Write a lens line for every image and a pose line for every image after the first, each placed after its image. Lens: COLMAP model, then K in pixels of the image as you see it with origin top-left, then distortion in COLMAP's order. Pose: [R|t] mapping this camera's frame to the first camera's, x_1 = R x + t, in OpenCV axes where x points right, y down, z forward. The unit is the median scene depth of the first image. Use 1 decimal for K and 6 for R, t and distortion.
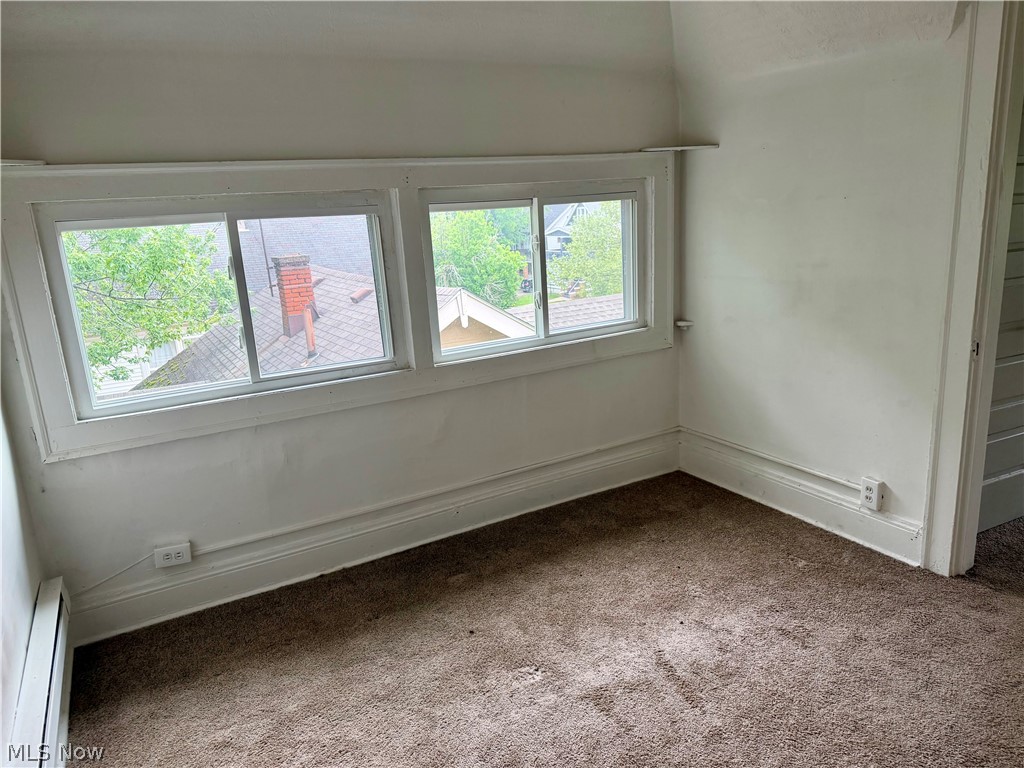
lens RADIAL K [[722.5, 0, 512.2], [0, 722.5, 386.2], [0, 0, 1]] dist [0.033195, -0.033816]
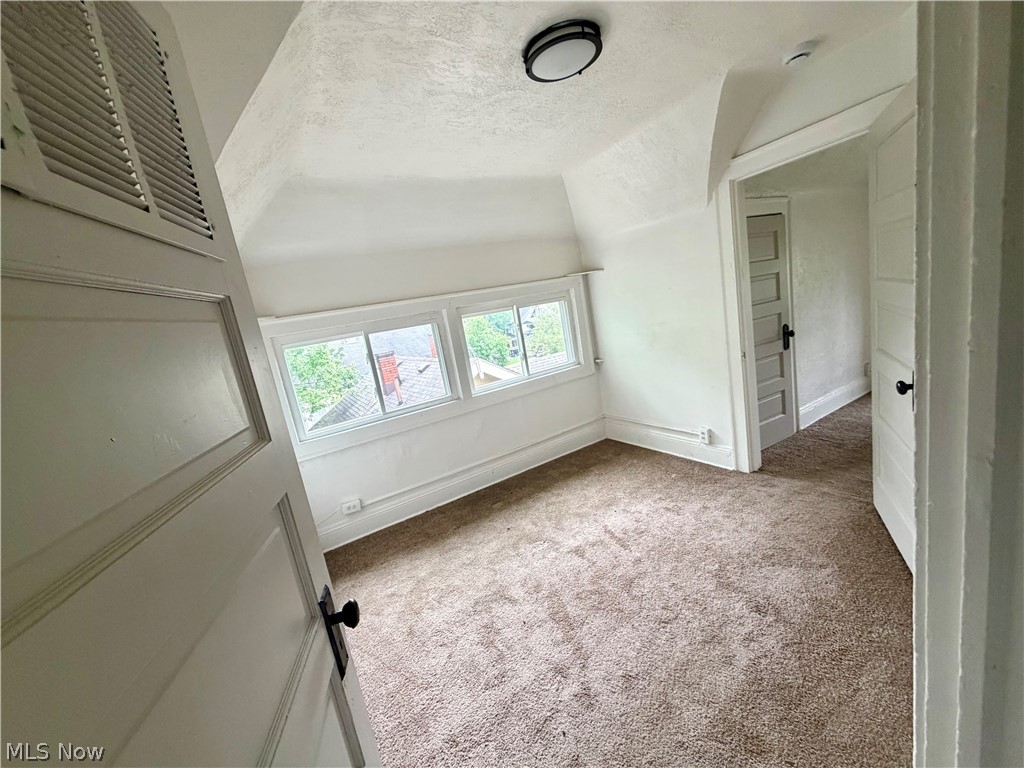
lens RADIAL K [[409.8, 0, 505.7], [0, 409.8, 387.8], [0, 0, 1]] dist [-0.001188, 0.000467]
pose [[0.993487, -0.113810, -0.005457, -0.014031], [0.113314, 0.991904, -0.057328, 0.025019], [0.011937, 0.056337, 0.998340, -0.109225]]
